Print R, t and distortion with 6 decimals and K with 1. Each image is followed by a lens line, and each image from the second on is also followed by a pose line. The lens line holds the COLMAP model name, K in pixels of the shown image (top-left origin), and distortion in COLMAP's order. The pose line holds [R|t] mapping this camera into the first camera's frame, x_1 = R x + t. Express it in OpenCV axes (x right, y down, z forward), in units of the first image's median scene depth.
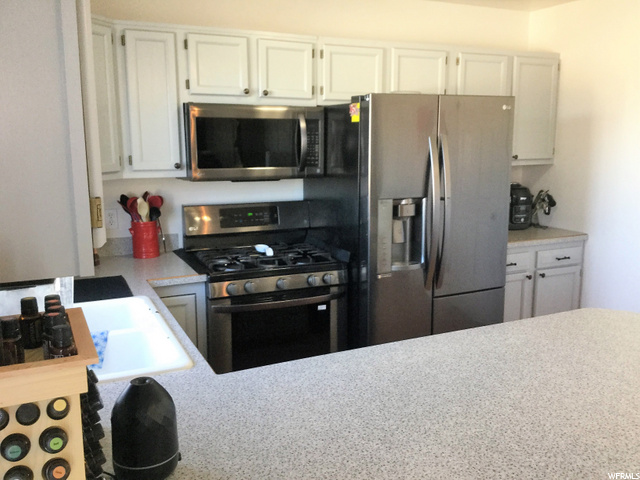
lens RADIAL K [[577.0, 0, 316.0], [0, 577.0, 239.2], [0, 0, 1]] dist [0.124433, -0.247102]
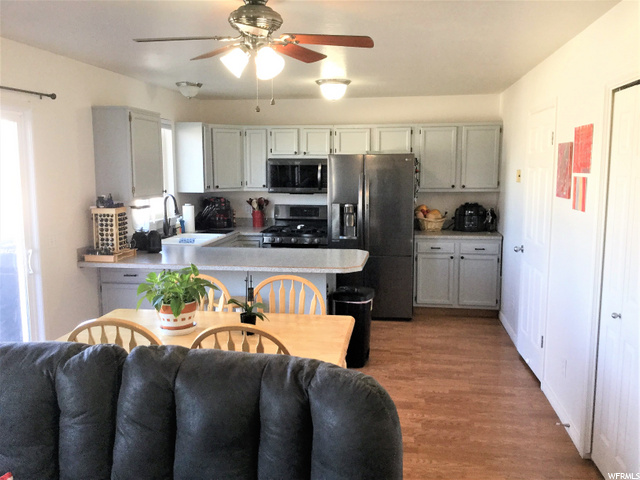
lens RADIAL K [[577.0, 0, 316.0], [0, 577.0, 239.2], [0, 0, 1]] dist [0.124433, -0.247102]
pose [[0.826107, 0.072532, -0.558826, 1.113625], [-0.098638, 0.994984, -0.016673, 0.090614], [0.554814, 0.068895, 0.829117, -0.690807]]
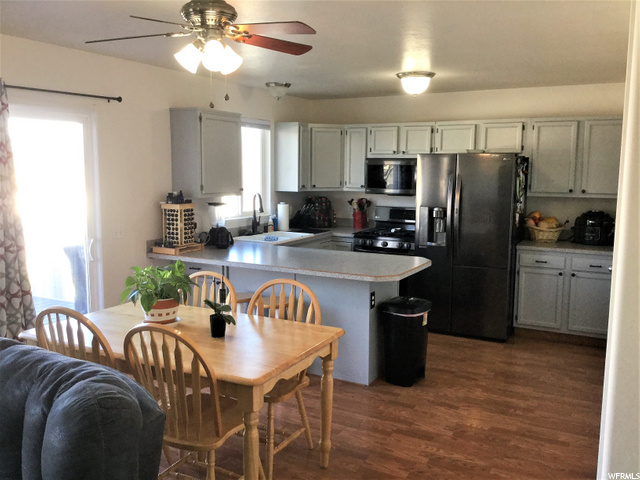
lens RADIAL K [[577.0, 0, 316.0], [0, 577.0, 239.2], [0, 0, 1]] dist [0.124433, -0.247102]
pose [[0.586608, 0.109432, -0.802443, 1.327571], [-0.149571, 0.988423, 0.025454, 0.038869], [0.795939, 0.105091, 0.596185, -0.394079]]
